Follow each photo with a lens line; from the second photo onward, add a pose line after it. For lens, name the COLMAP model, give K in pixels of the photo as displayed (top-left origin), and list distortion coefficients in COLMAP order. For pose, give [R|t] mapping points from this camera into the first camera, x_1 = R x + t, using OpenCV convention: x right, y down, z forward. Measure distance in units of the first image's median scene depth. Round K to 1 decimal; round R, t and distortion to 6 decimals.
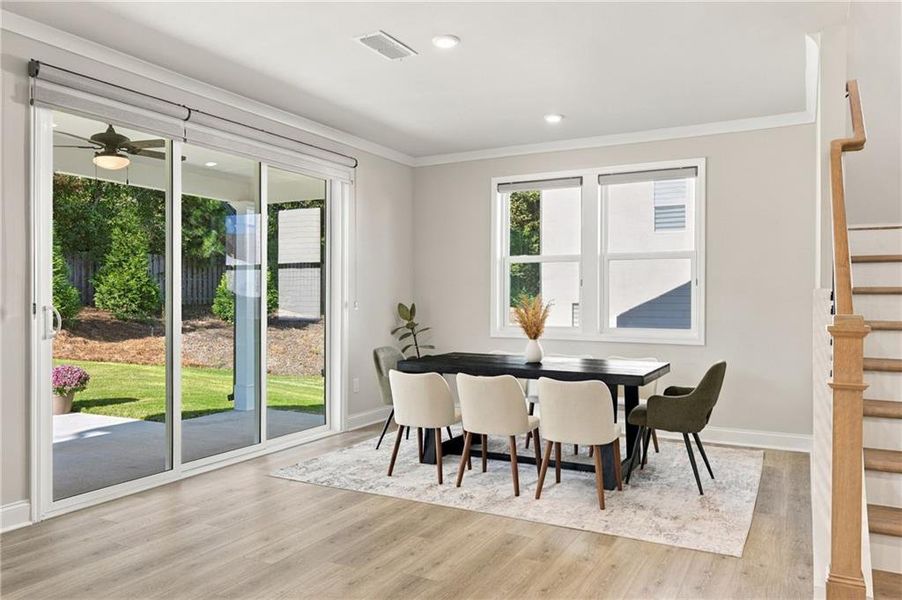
lens RADIAL K [[659.9, 0, 451.0], [0, 659.9, 300.0], [0, 0, 1]] dist [0.000604, -0.000125]
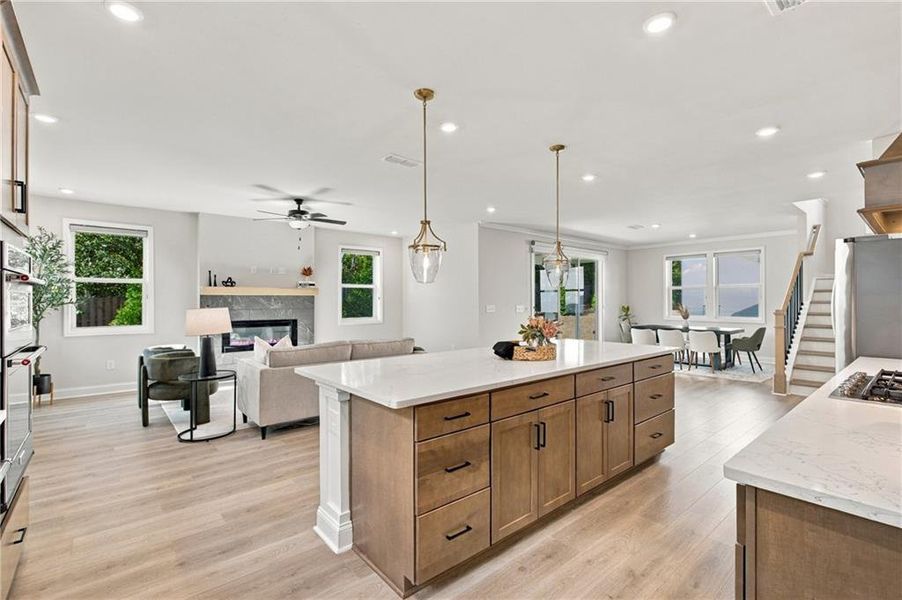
lens RADIAL K [[407.1, 0, 449.5], [0, 407.1, 304.5], [0, 0, 1]] dist [0.001549, 0.000038]
pose [[0.933639, -0.004051, -0.358193, -0.202818], [0.005753, 0.999977, 0.003687, -0.014262], [0.358170, -0.005503, 0.933640, -1.020831]]
